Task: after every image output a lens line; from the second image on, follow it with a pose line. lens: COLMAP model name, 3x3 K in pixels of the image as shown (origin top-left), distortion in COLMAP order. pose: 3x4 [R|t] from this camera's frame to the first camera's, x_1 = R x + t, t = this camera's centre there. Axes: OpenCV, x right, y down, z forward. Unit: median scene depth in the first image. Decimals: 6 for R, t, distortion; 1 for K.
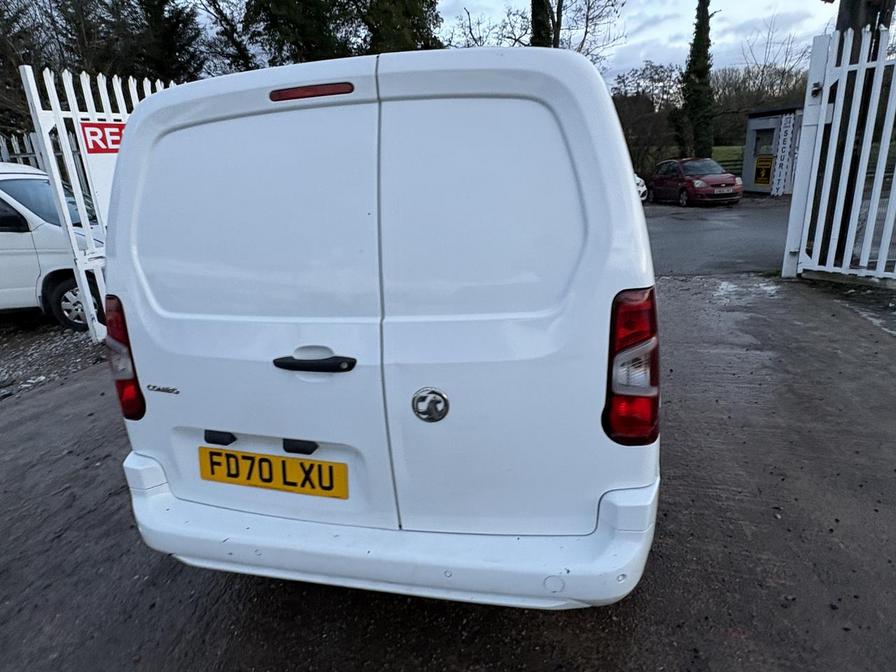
lens RADIAL K [[529.4, 0, 449.2], [0, 529.4, 329.4], [0, 0, 1]] dist [0.003802, -0.003867]
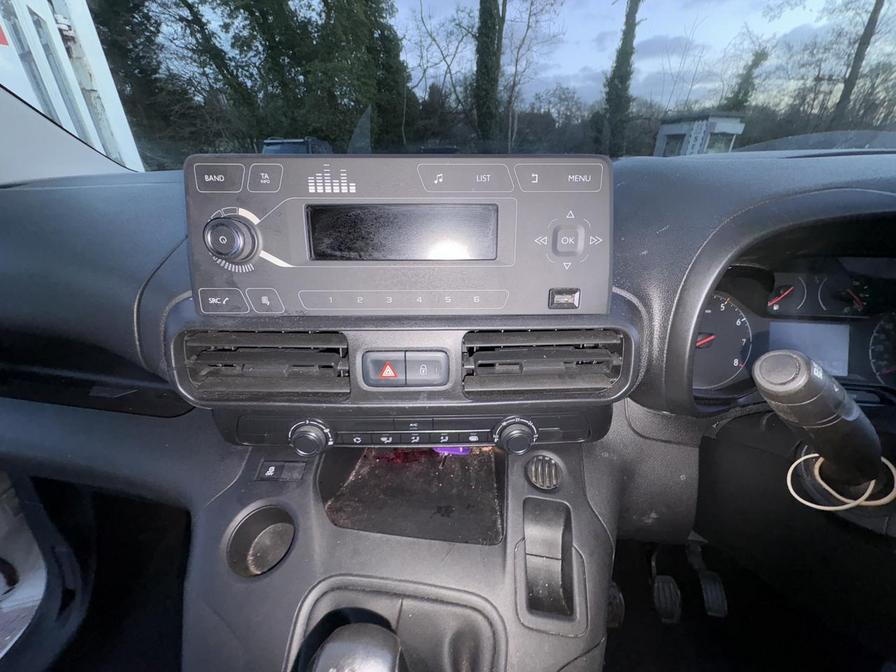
lens RADIAL K [[355.1, 0, 445.8], [0, 355.1, 334.2], [0, 0, 1]] dist [-0.002278, -0.000175]
pose [[0.993717, 0.016673, 0.110673, 0.022670], [-0.033940, 0.987170, 0.156027, -0.050979], [-0.106652, -0.158803, 0.981533, 0.215284]]
